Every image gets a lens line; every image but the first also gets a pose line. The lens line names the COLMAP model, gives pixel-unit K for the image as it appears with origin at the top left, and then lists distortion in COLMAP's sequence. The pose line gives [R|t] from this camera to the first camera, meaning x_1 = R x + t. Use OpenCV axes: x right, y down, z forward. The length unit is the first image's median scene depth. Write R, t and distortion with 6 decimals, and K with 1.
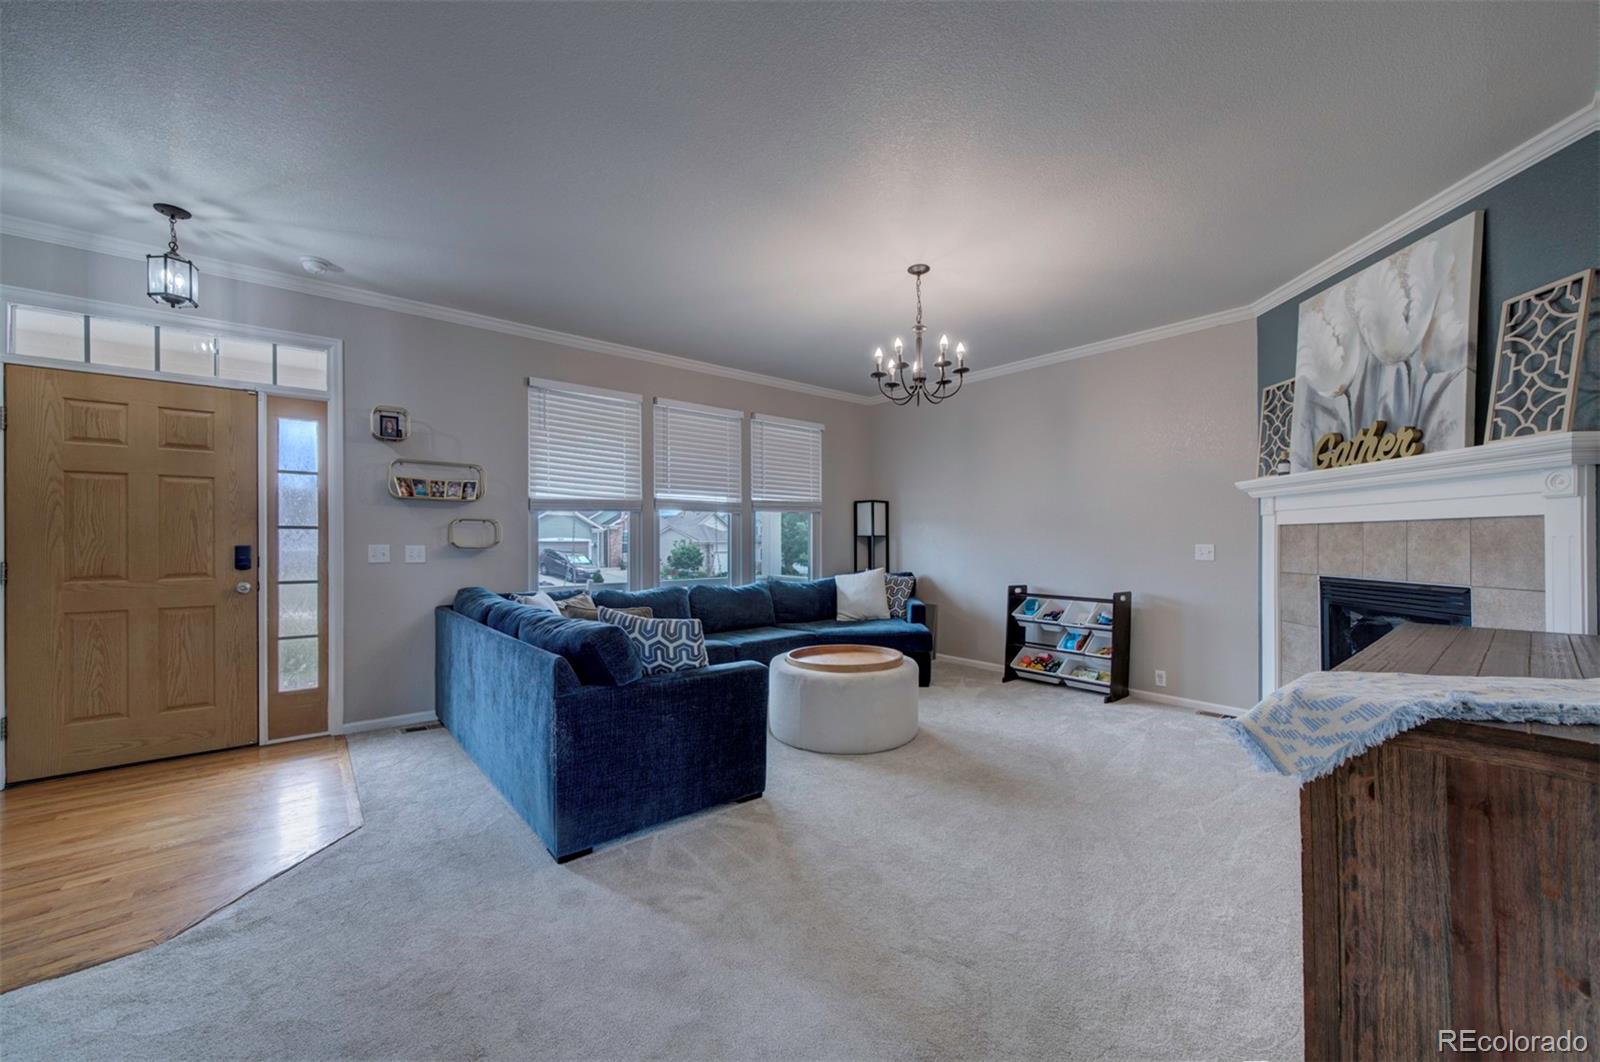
lens RADIAL K [[609.4, 0, 790.9], [0, 609.4, 538.2], [0, 0, 1]] dist [-0.002510, -0.000188]
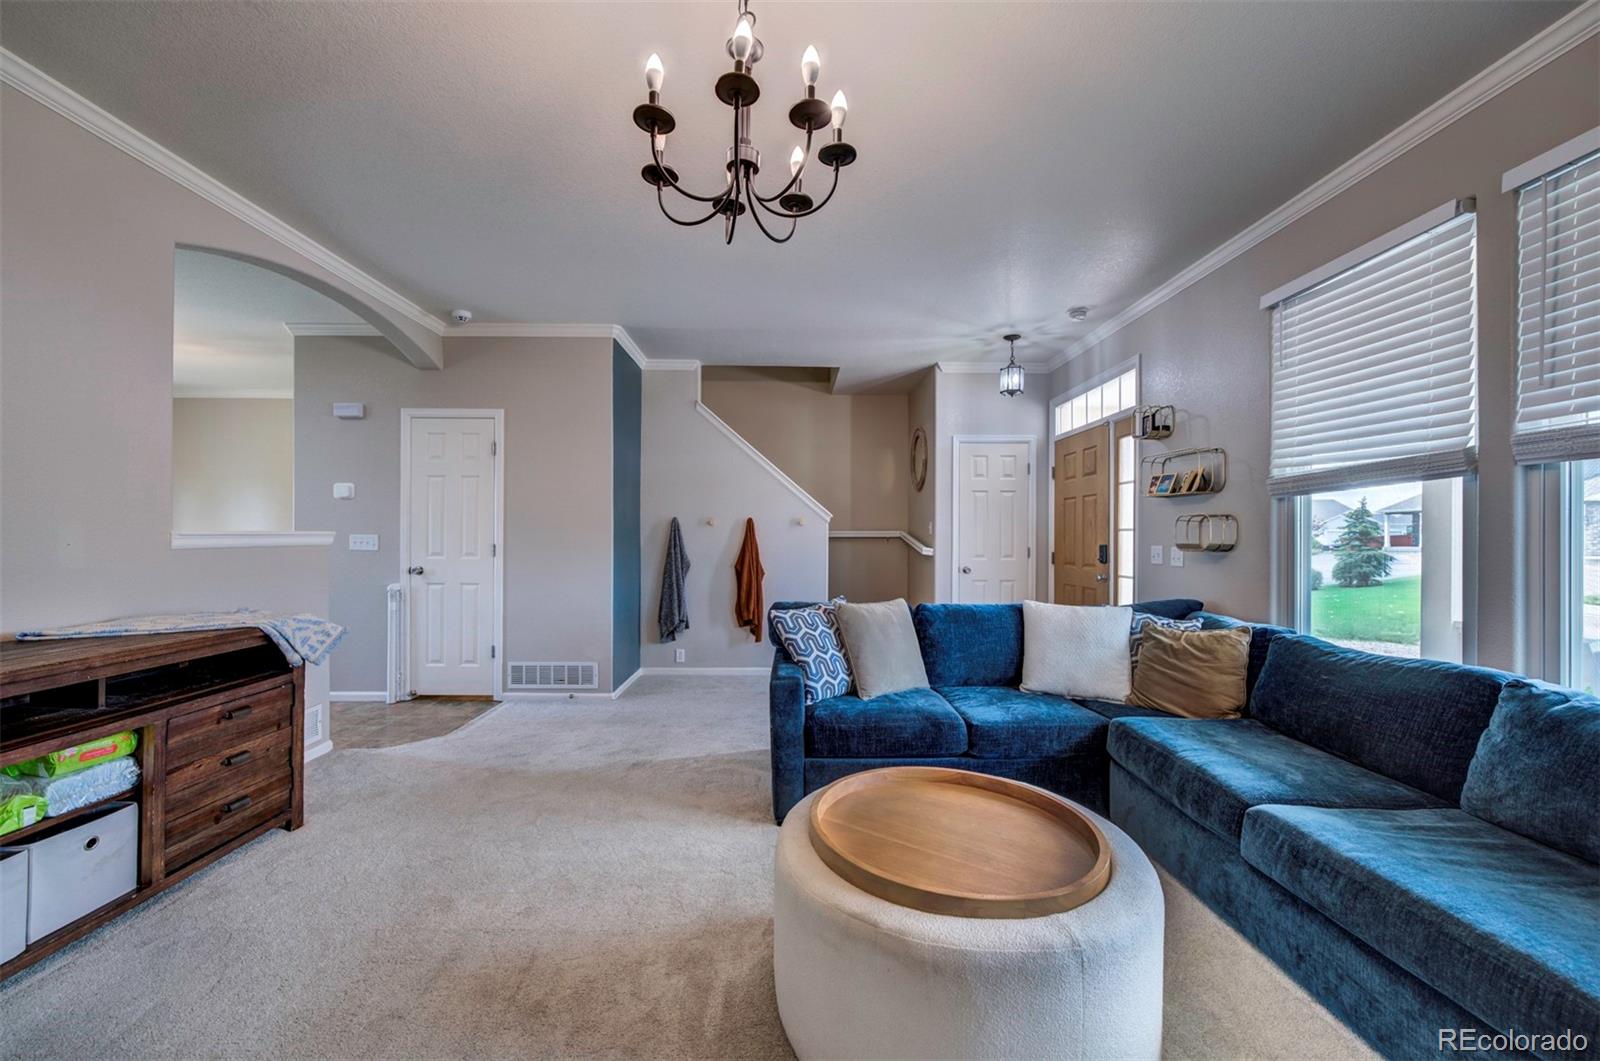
lens RADIAL K [[621.4, 0, 791.9], [0, 621.4, 533.8], [0, 0, 1]] dist [-0.000794, -0.000056]
pose [[-0.627191, -0.004023, -0.778855, 0.584305], [0.002052, 0.999975, -0.006818, -0.004312], [0.778863, -0.005874, -0.627167, 1.440623]]
